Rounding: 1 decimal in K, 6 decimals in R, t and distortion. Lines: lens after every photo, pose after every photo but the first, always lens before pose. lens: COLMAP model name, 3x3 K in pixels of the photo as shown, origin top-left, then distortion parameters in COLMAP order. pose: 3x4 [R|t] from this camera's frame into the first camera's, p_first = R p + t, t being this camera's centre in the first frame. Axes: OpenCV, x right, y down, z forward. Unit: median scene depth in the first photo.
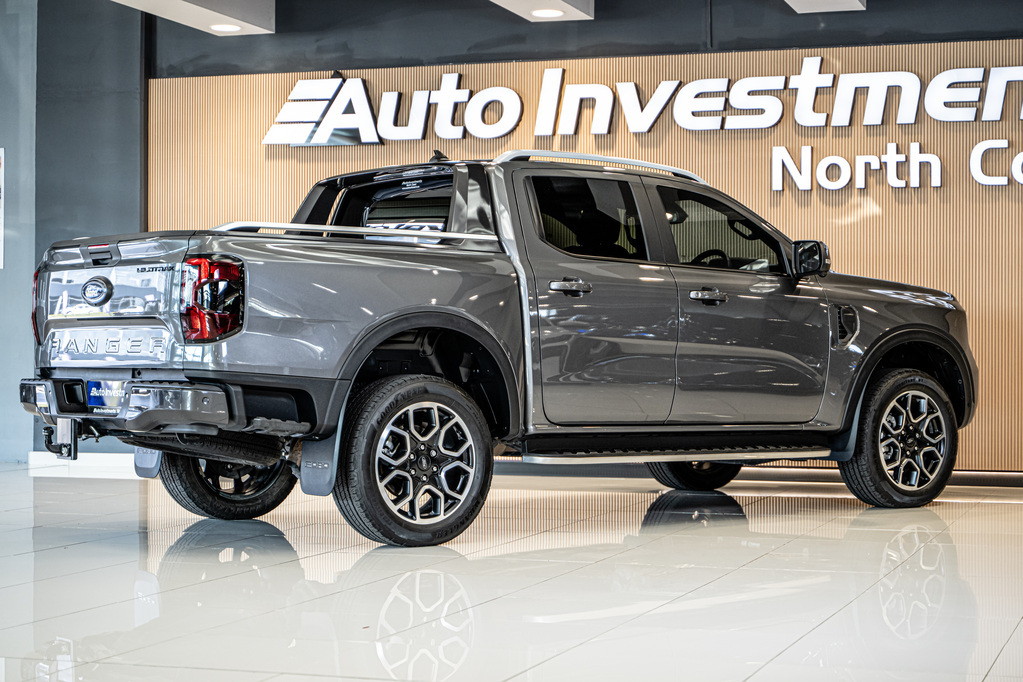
lens RADIAL K [[1981.7, 0, 511.5], [0, 1981.7, 341.0], [0, 0, 1]] dist [0.002484, -0.338176]
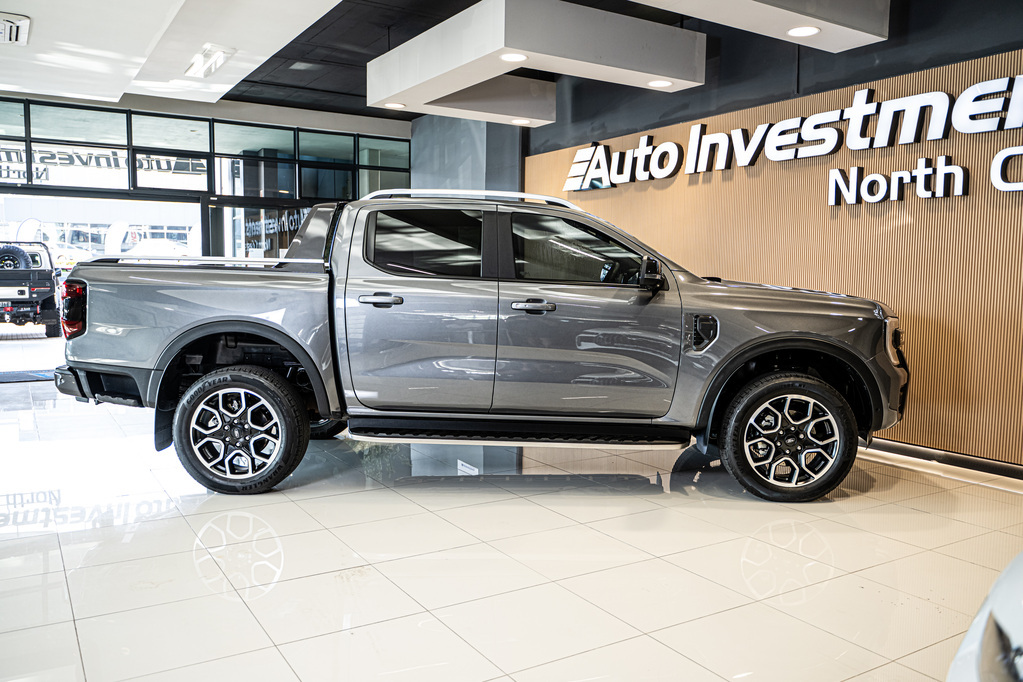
lens RADIAL K [[817.5, 0, 511.5], [0, 817.5, 341.0], [0, 0, 1]] dist [0.001801, -0.010294]
pose [[0.770949, 0.056259, -0.634407, 0.305768], [-0.007484, 0.996822, 0.079303, -0.031213], [0.636852, -0.056391, 0.768921, 0.481016]]
